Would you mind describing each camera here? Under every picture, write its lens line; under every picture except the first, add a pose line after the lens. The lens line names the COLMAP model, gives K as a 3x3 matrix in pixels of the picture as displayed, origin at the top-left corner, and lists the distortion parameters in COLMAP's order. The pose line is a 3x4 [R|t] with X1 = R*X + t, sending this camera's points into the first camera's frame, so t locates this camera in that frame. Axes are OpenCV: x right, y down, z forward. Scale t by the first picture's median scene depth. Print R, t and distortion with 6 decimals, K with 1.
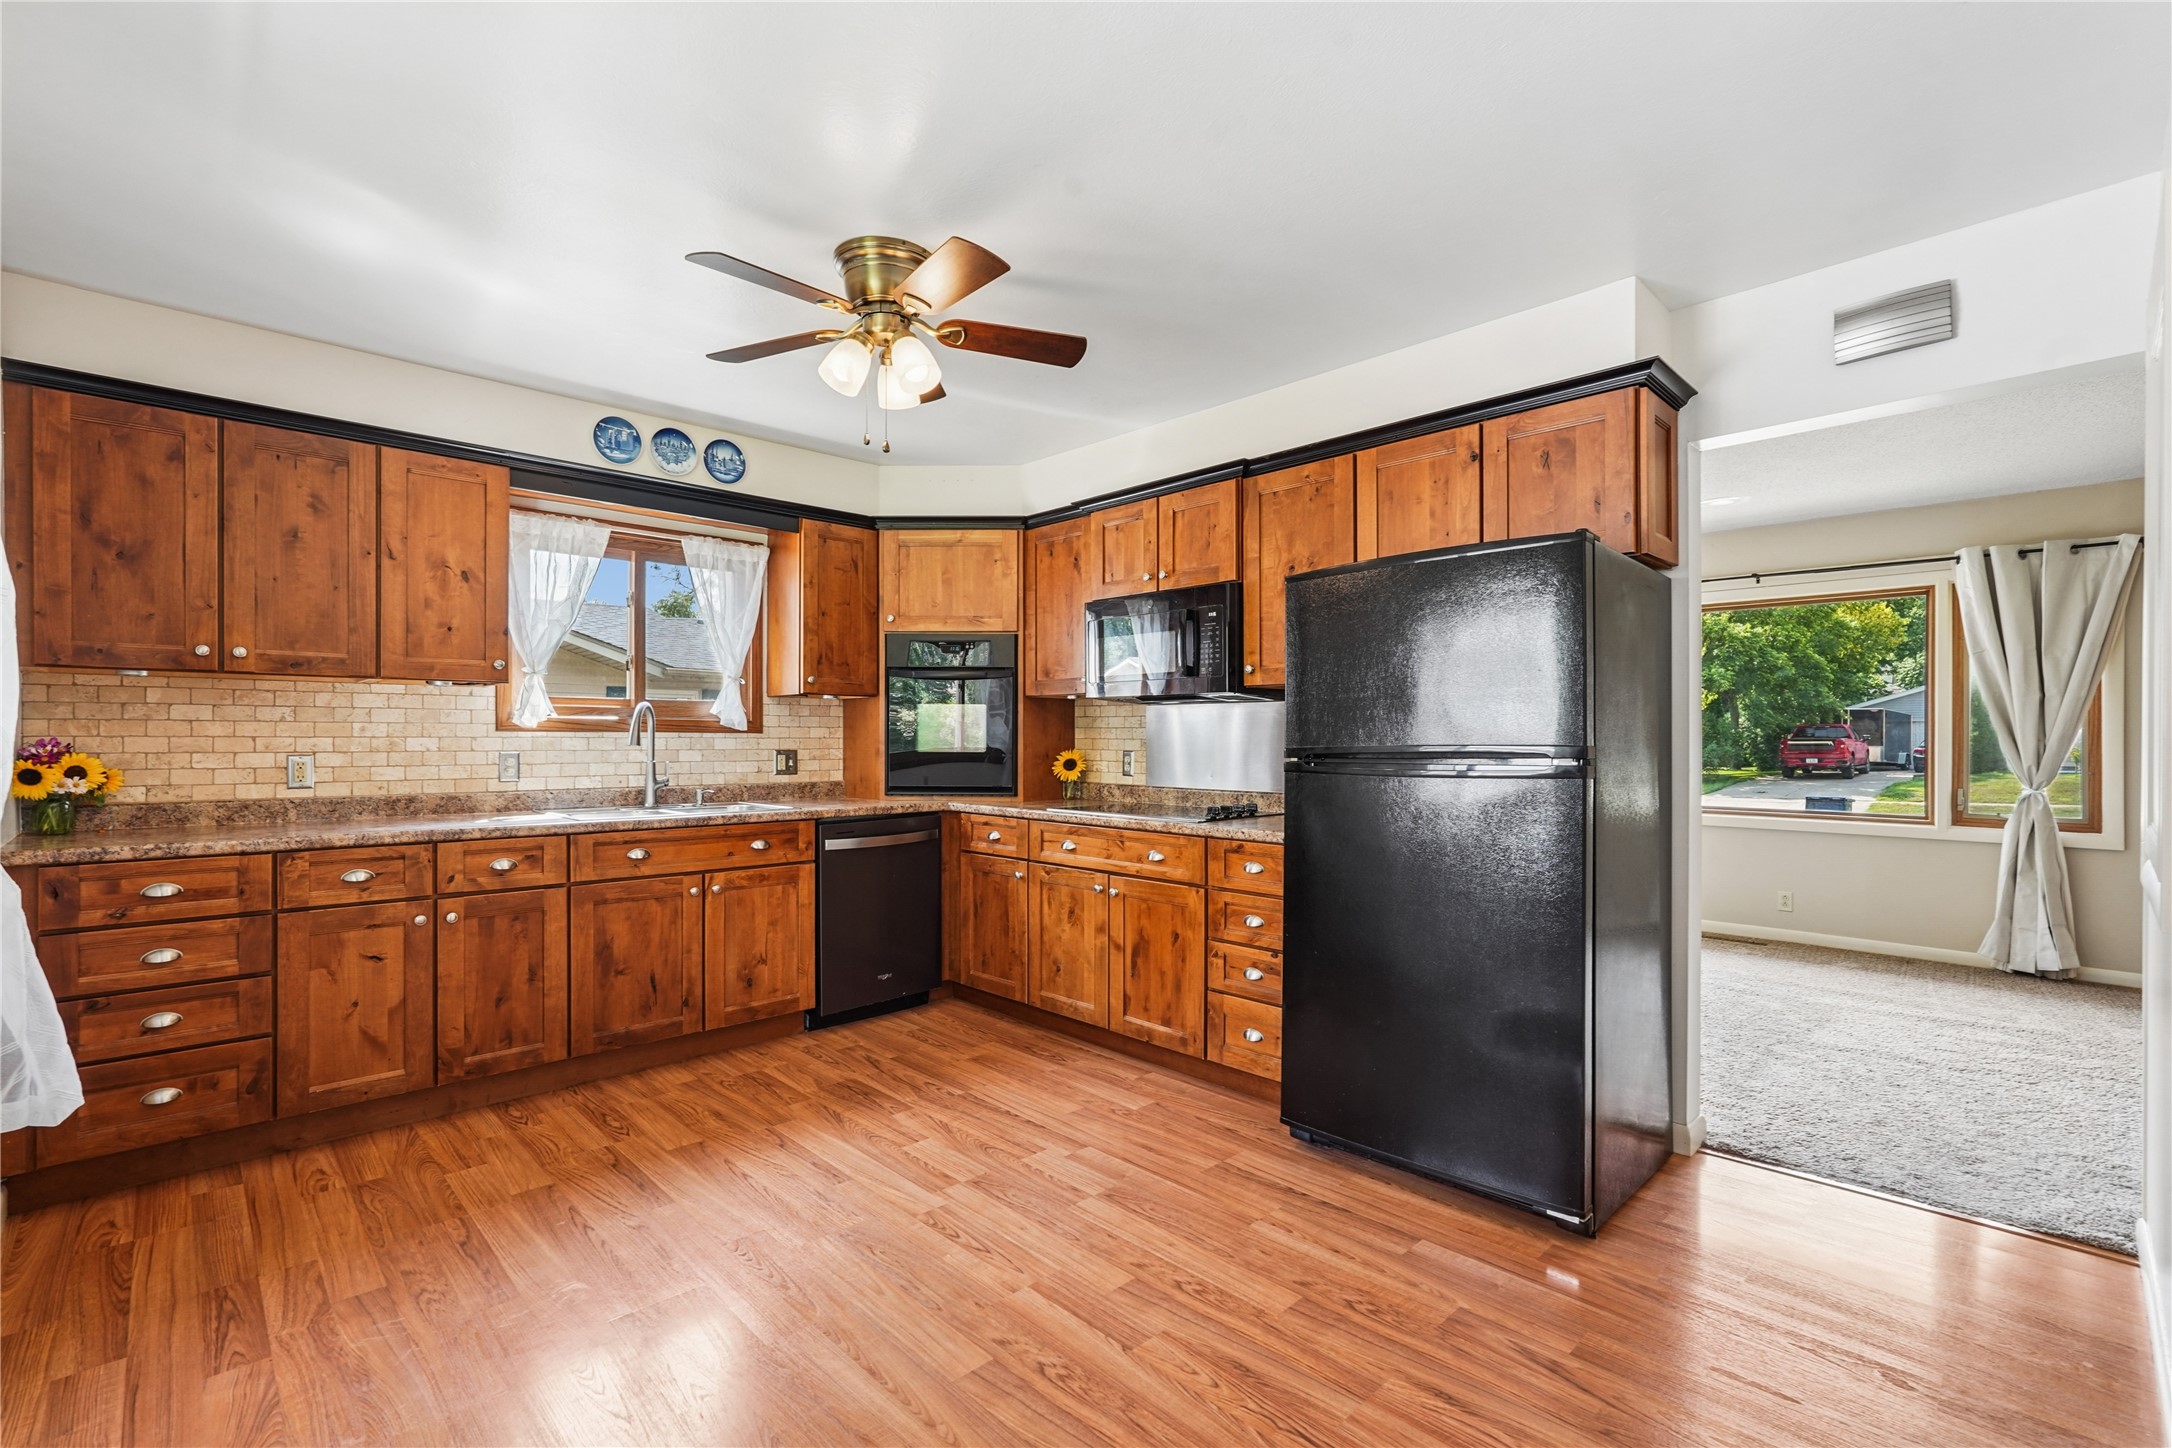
lens RADIAL K [[969.9, 0, 1088.4], [0, 969.9, 735.9], [0, 0, 1]] dist [-0.013044, 0.004231]
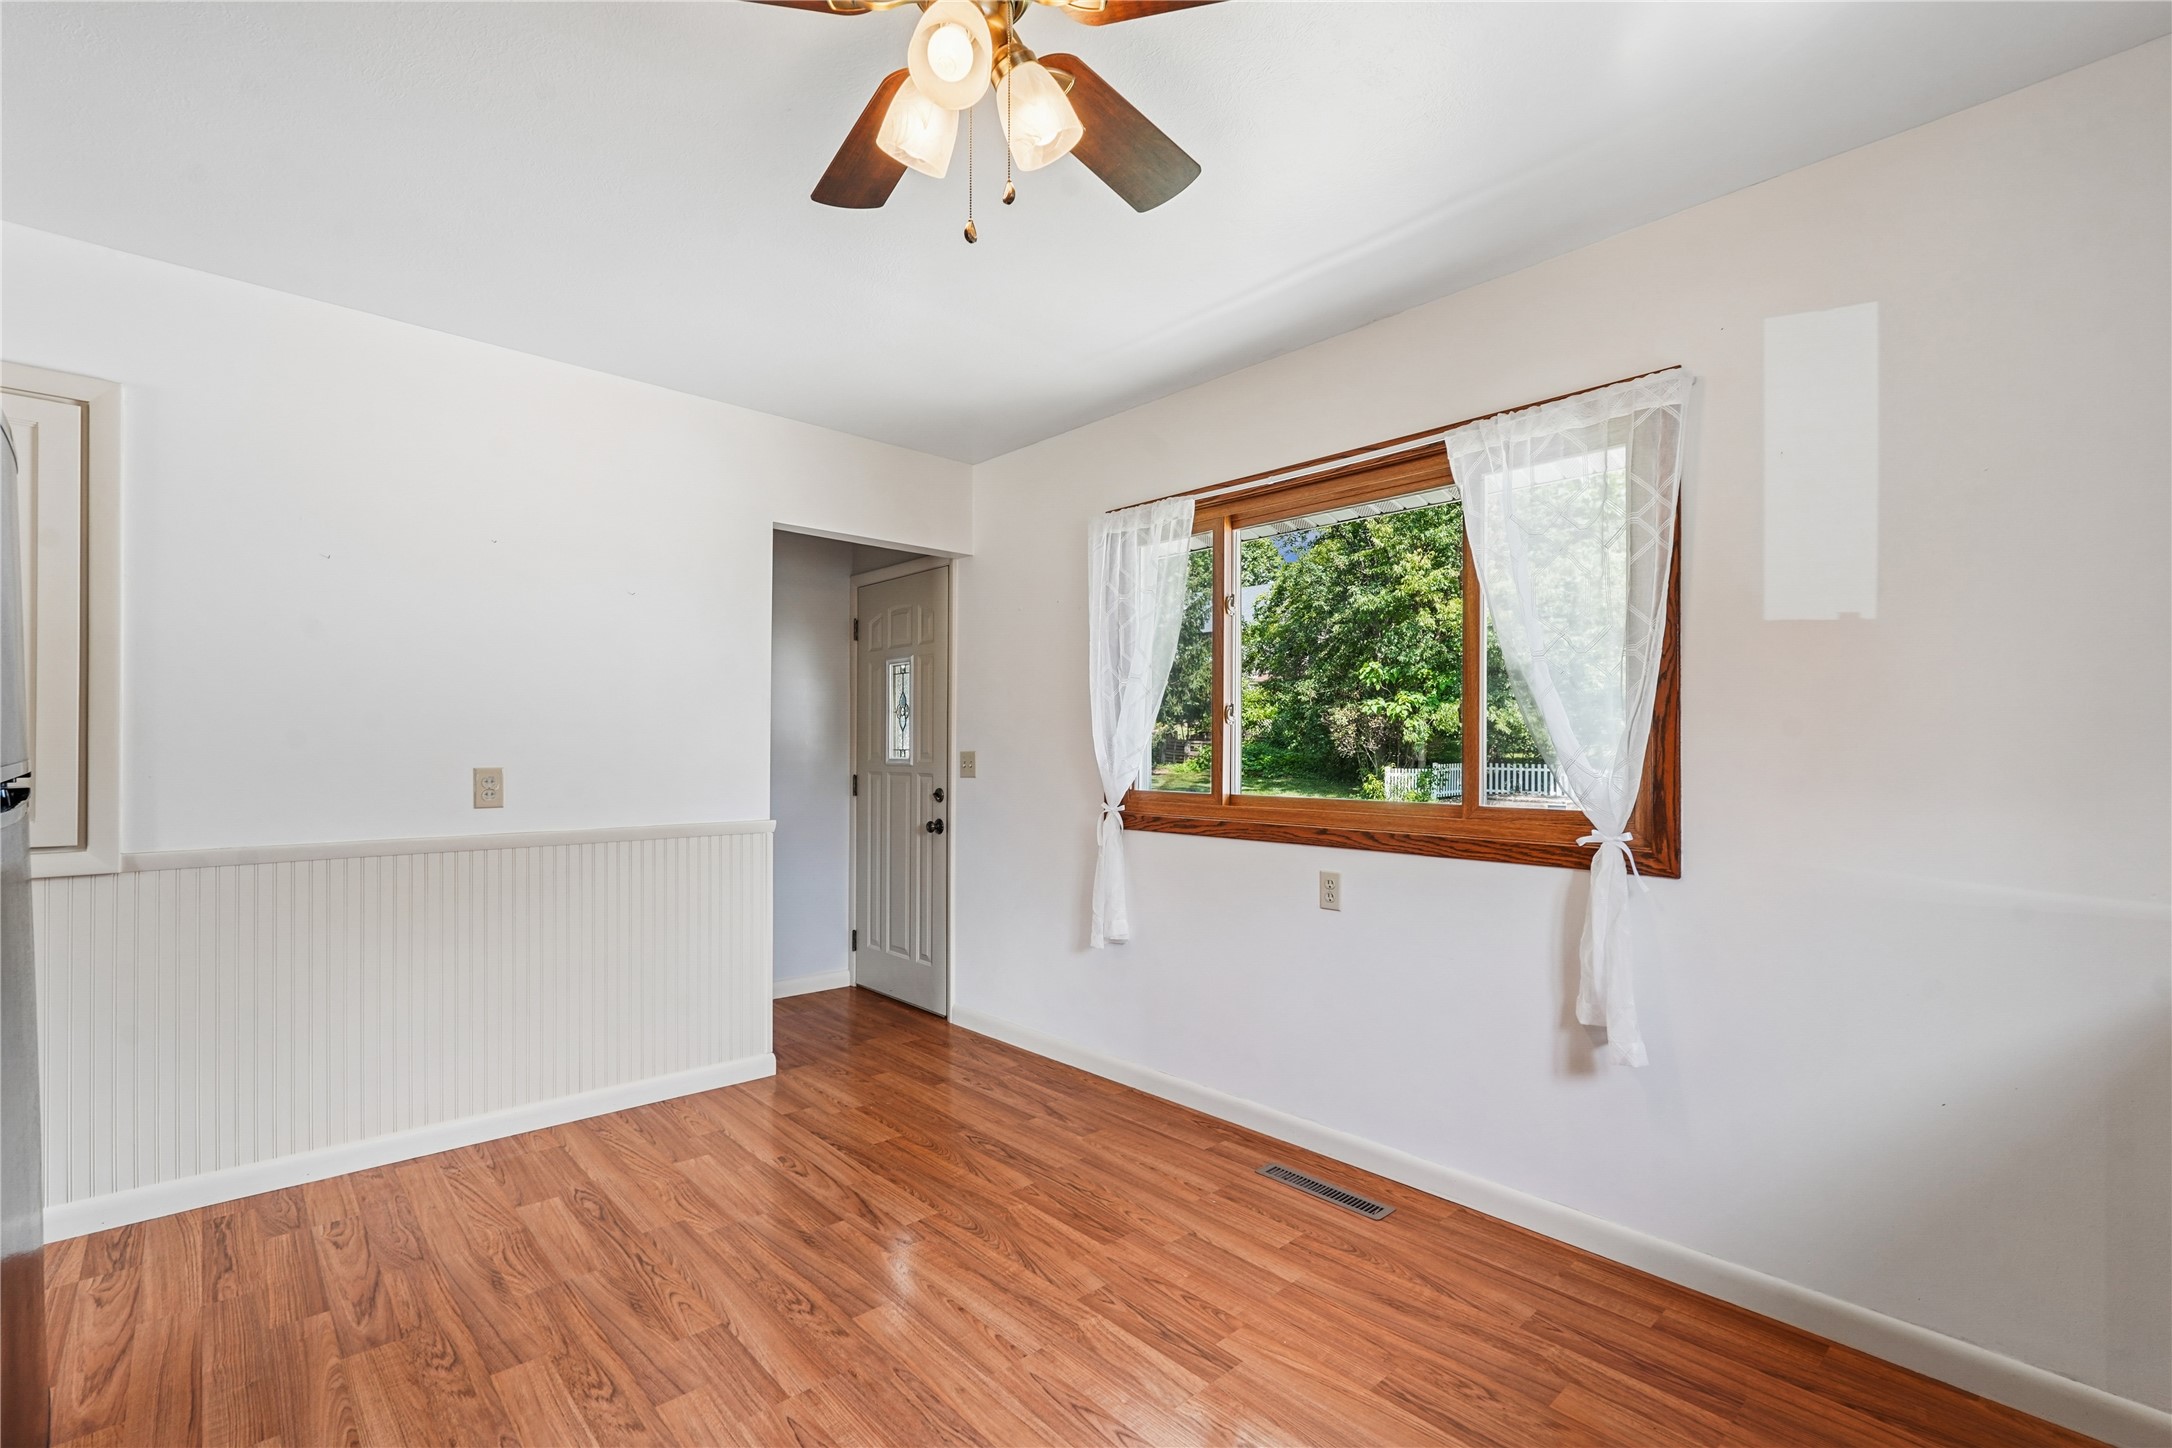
lens RADIAL K [[969.9, 0, 1070.4], [0, 969.9, 744.2], [0, 0, 1]] dist [-0.013044, 0.004231]
pose [[-0.999329, -0.004469, 0.036365, -0.229976], [-0.004554, 0.999987, -0.002261, -0.001783], [-0.036355, -0.002425, -0.999336, 1.255239]]
